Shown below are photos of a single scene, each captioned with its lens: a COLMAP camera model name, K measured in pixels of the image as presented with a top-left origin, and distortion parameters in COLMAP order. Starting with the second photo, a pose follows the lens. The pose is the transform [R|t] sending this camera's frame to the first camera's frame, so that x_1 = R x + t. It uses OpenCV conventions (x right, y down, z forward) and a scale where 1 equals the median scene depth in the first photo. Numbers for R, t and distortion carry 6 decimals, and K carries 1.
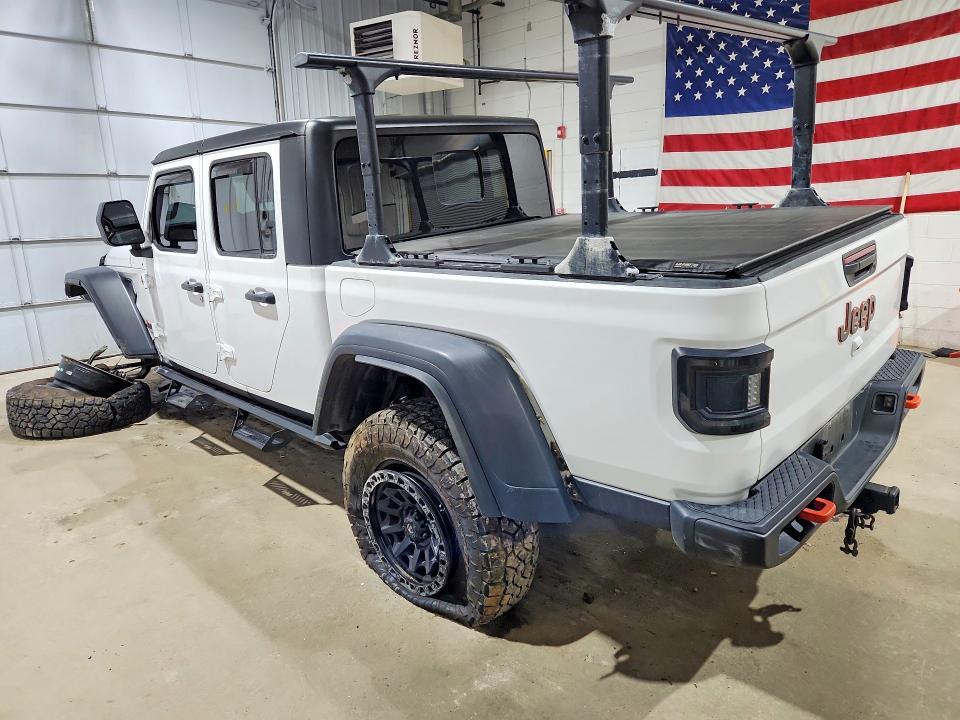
lens RADIAL K [[653.5, 0, 483.1], [0, 653.5, 361.5], [0, 0, 1]] dist [0.064886, -0.056956]
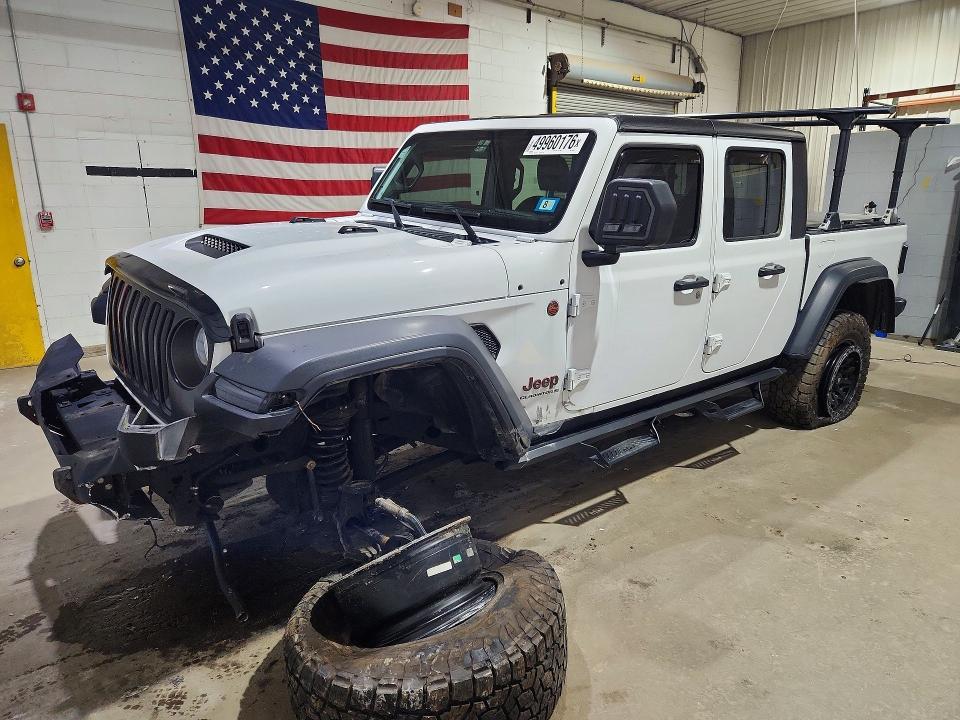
lens RADIAL K [[653.5, 0, 483.1], [0, 653.5, 361.5], [0, 0, 1]] dist [0.064886, -0.056956]
pose [[0.085347, -0.208261, 0.974342, -1.163140], [0.239467, 0.953533, 0.182837, -0.209726], [-0.967146, 0.217718, 0.131253, 1.023436]]
